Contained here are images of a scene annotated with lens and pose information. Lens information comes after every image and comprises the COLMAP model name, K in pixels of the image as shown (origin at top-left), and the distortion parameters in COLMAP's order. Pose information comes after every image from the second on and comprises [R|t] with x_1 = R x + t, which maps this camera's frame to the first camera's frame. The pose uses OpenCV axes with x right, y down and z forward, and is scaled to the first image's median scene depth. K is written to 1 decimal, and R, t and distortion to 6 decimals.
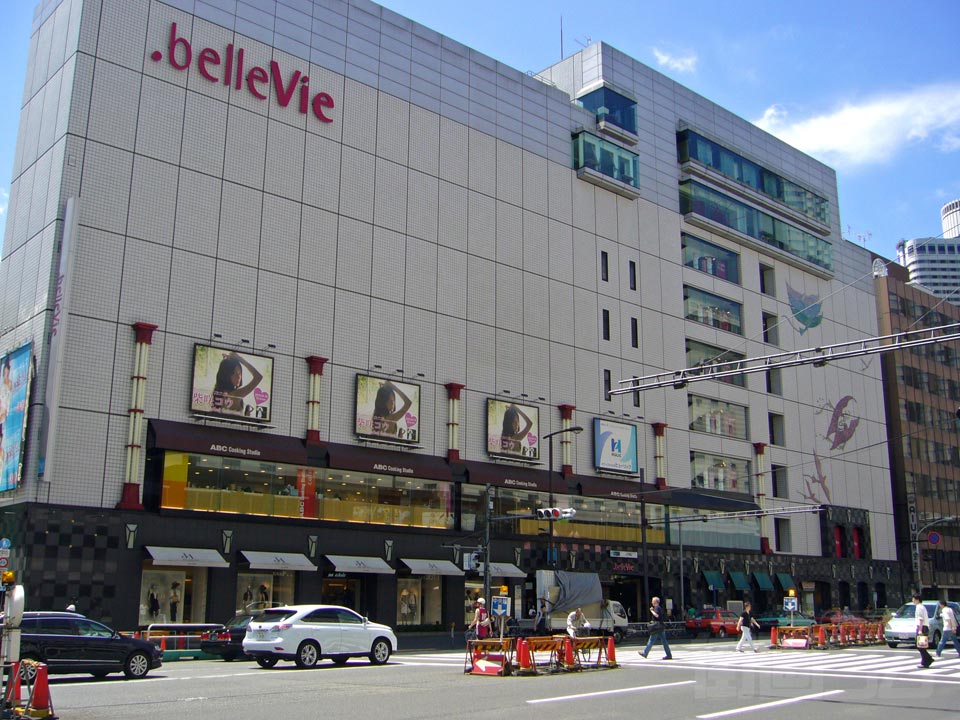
lens RADIAL K [[1003.6, 0, 480.3], [0, 1003.6, 366.5], [0, 0, 1]] dist [-0.054937, 0.000000]
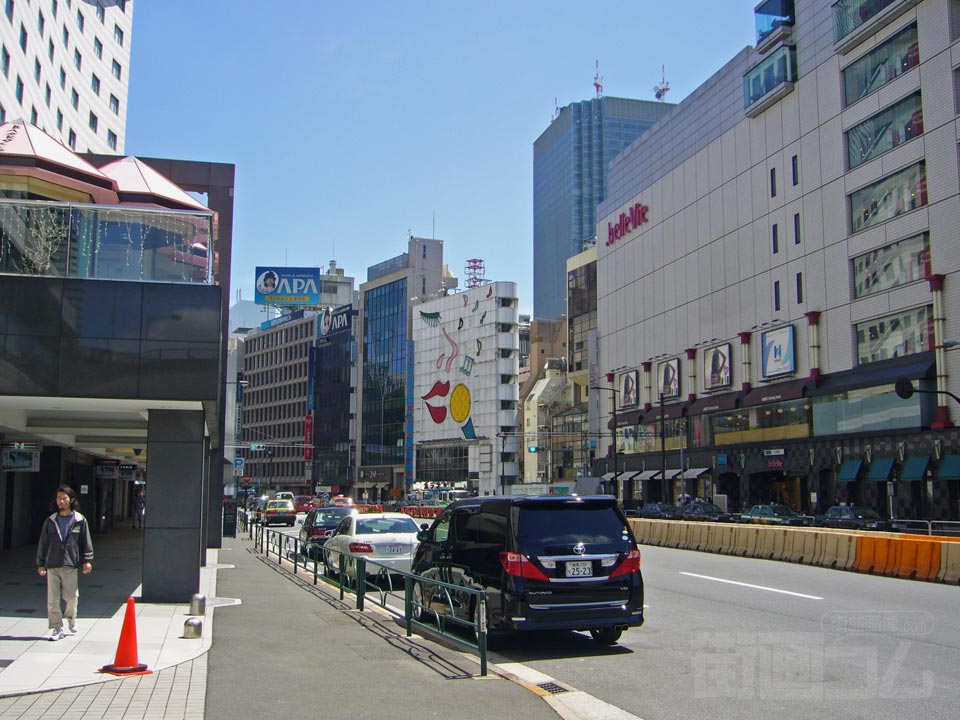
lens RADIAL K [[1003.6, 0, 481.0], [0, 1003.6, 357.8], [0, 0, 1]] dist [-0.054937, 0.000000]
pose [[-0.476688, -0.117471, -0.871188, 1.174691], [0.193978, 0.952547, -0.234580, 0.264959], [0.857404, -0.280813, -0.431281, 1.145194]]
